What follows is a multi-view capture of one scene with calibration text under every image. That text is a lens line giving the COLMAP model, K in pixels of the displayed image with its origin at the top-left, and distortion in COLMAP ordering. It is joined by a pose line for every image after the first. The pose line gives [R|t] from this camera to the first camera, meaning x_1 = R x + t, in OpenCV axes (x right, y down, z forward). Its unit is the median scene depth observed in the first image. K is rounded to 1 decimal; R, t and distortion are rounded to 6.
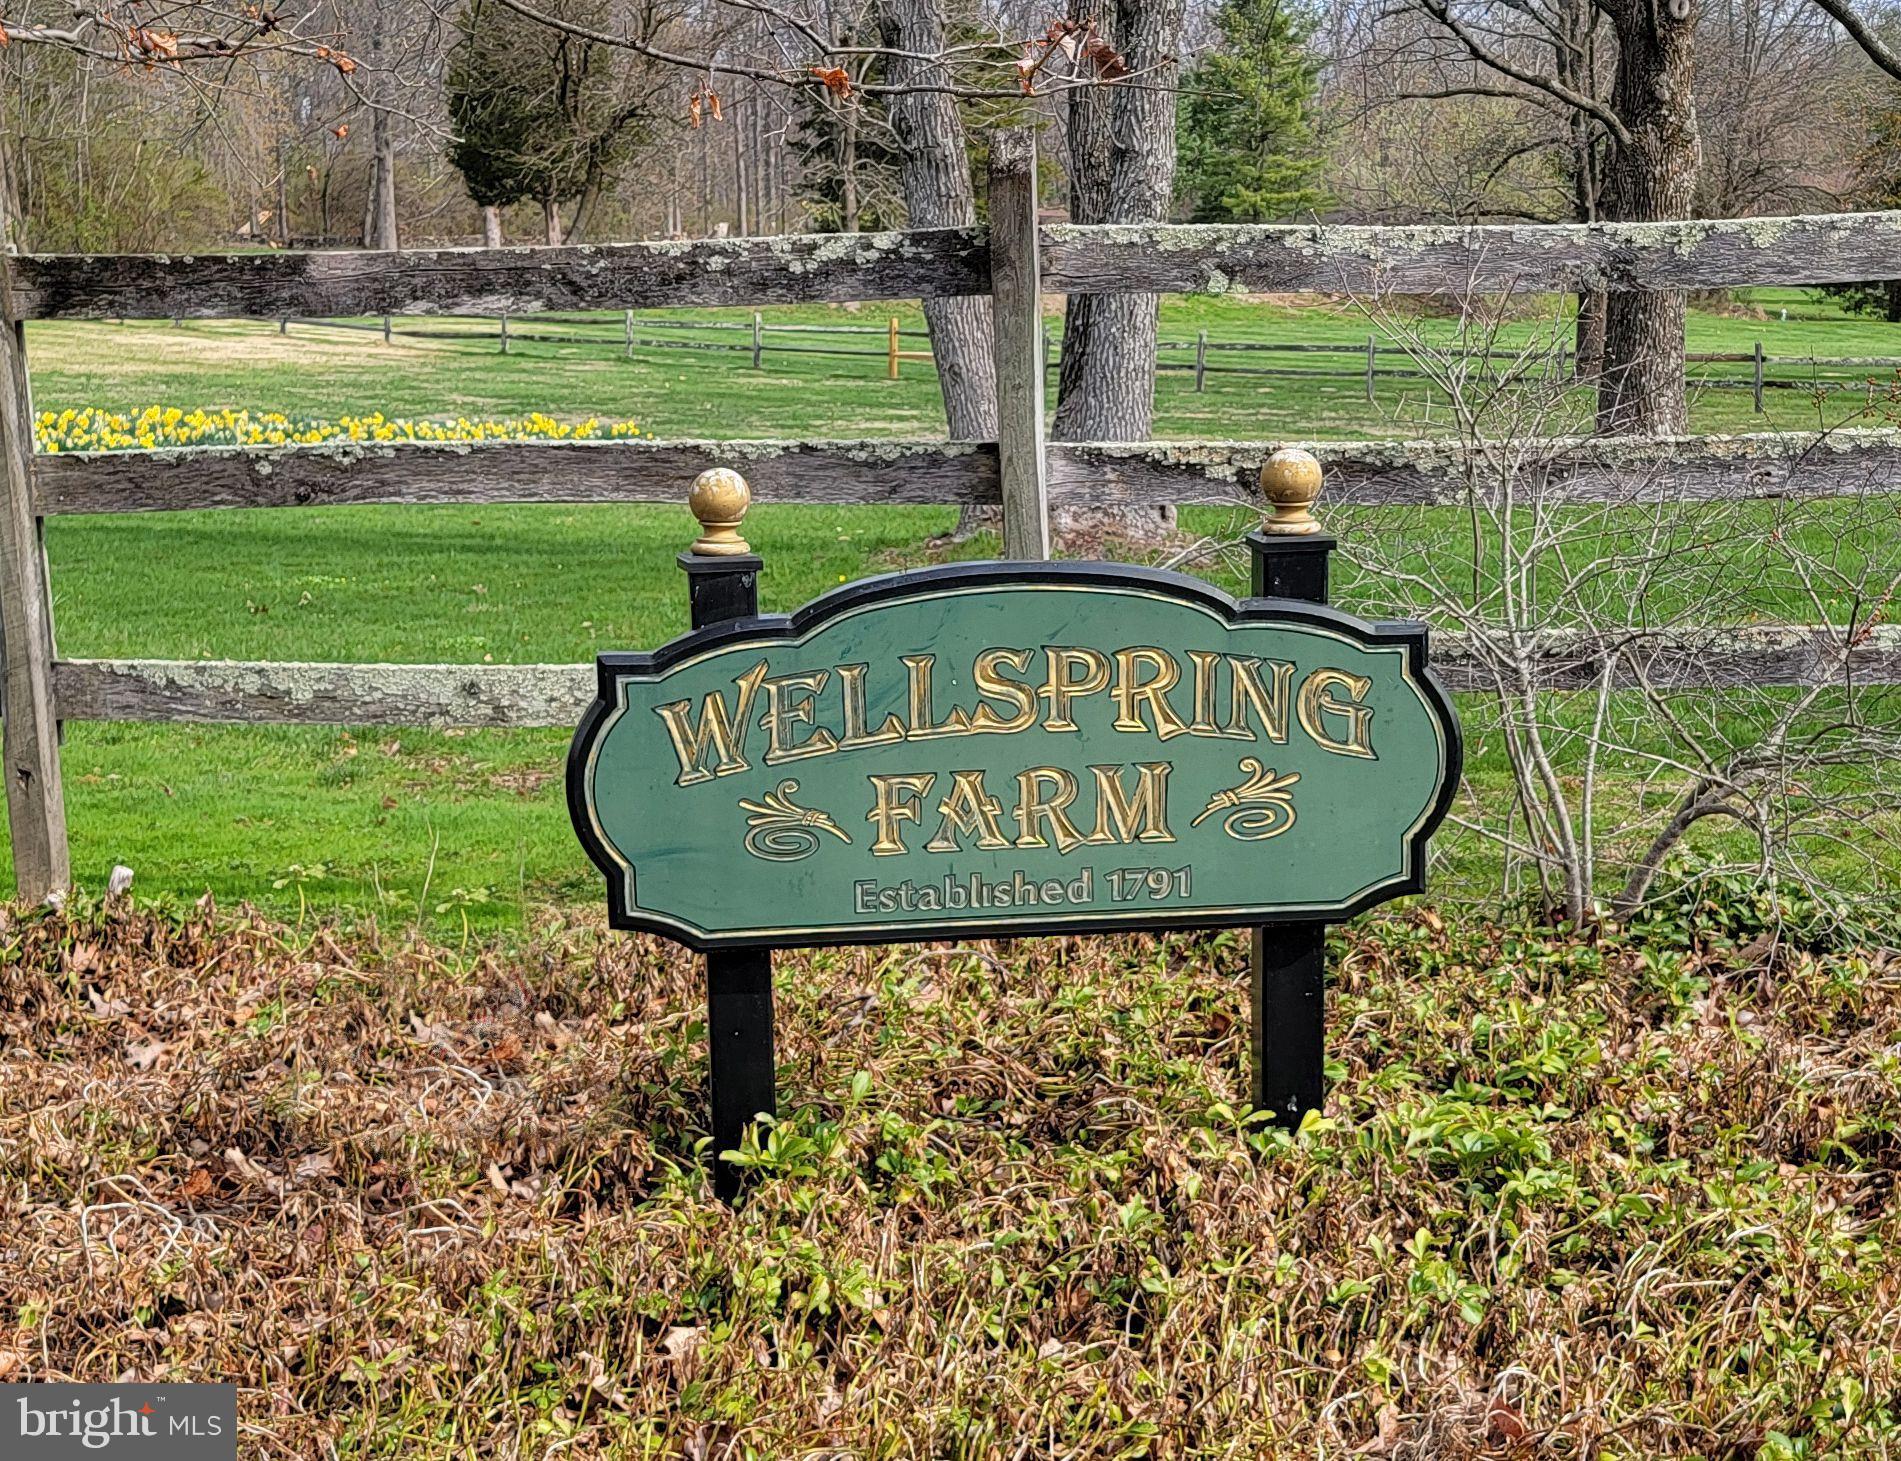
lens RADIAL K [[2783.1, 0, 951.2], [0, 2783.1, 736.7], [0, 0, 1]] dist [0.095467, 0.000000]
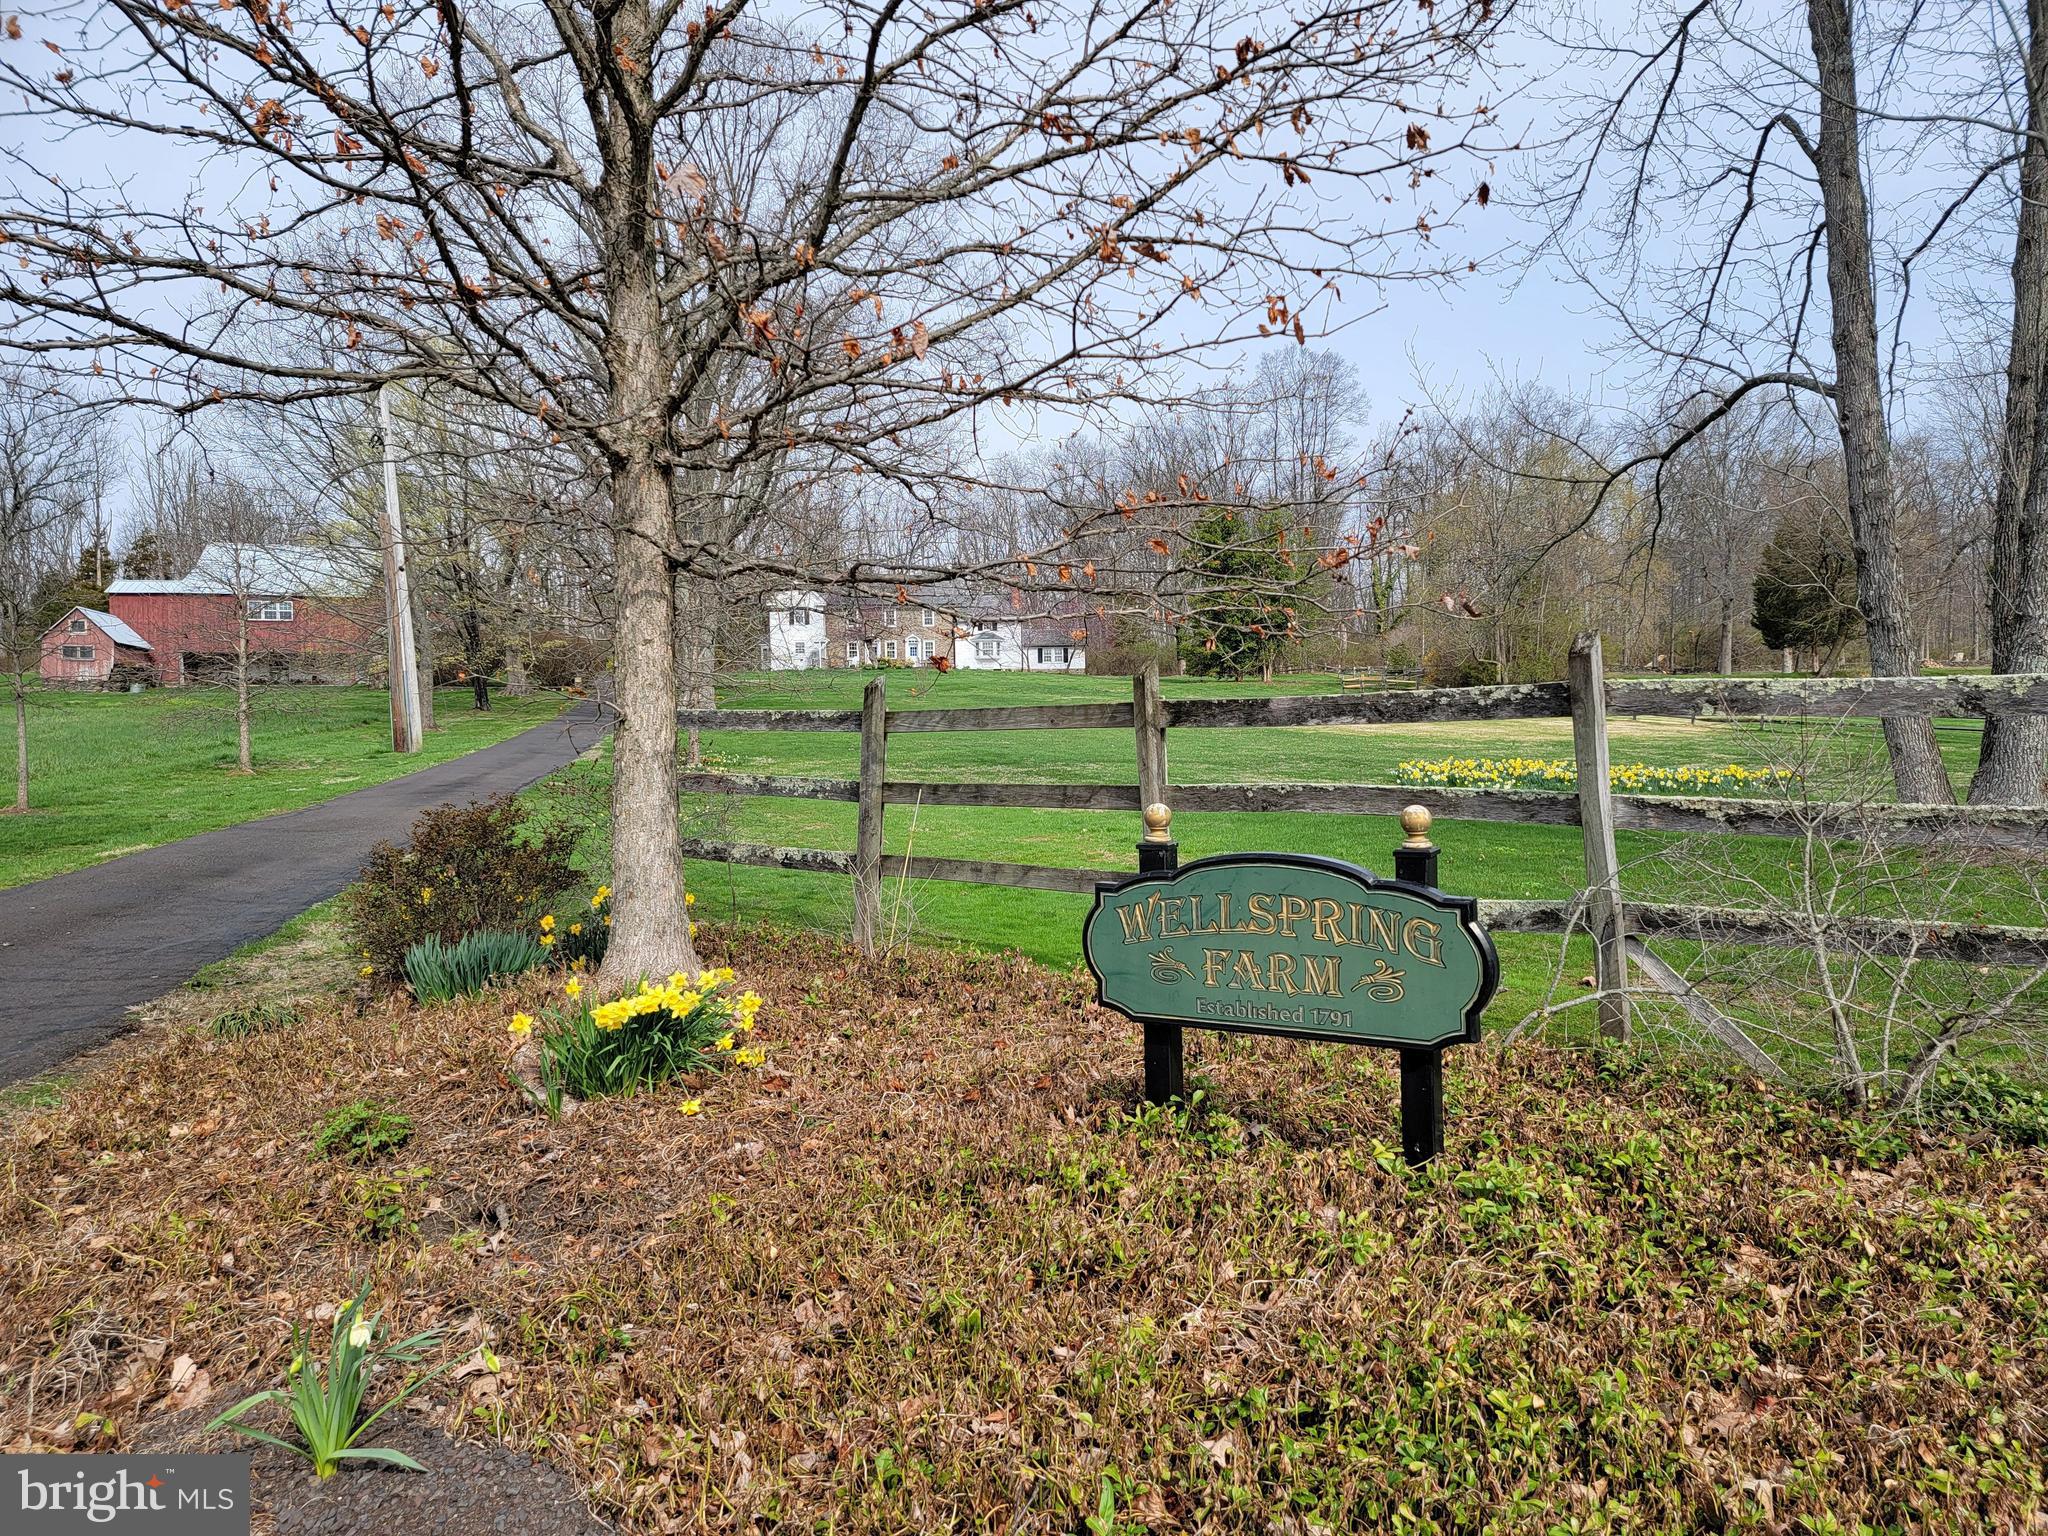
lens RADIAL K [[1418.0, 0, 1025.3], [0, 1418.0, 759.7], [0, 0, 1]] dist [0.001553, -0.000050]
pose [[0.783995, 0.021167, -0.620407, 0.317894], [-0.091022, 0.992536, -0.081160, -0.016946], [0.614058, 0.120100, 0.780070, 0.022302]]
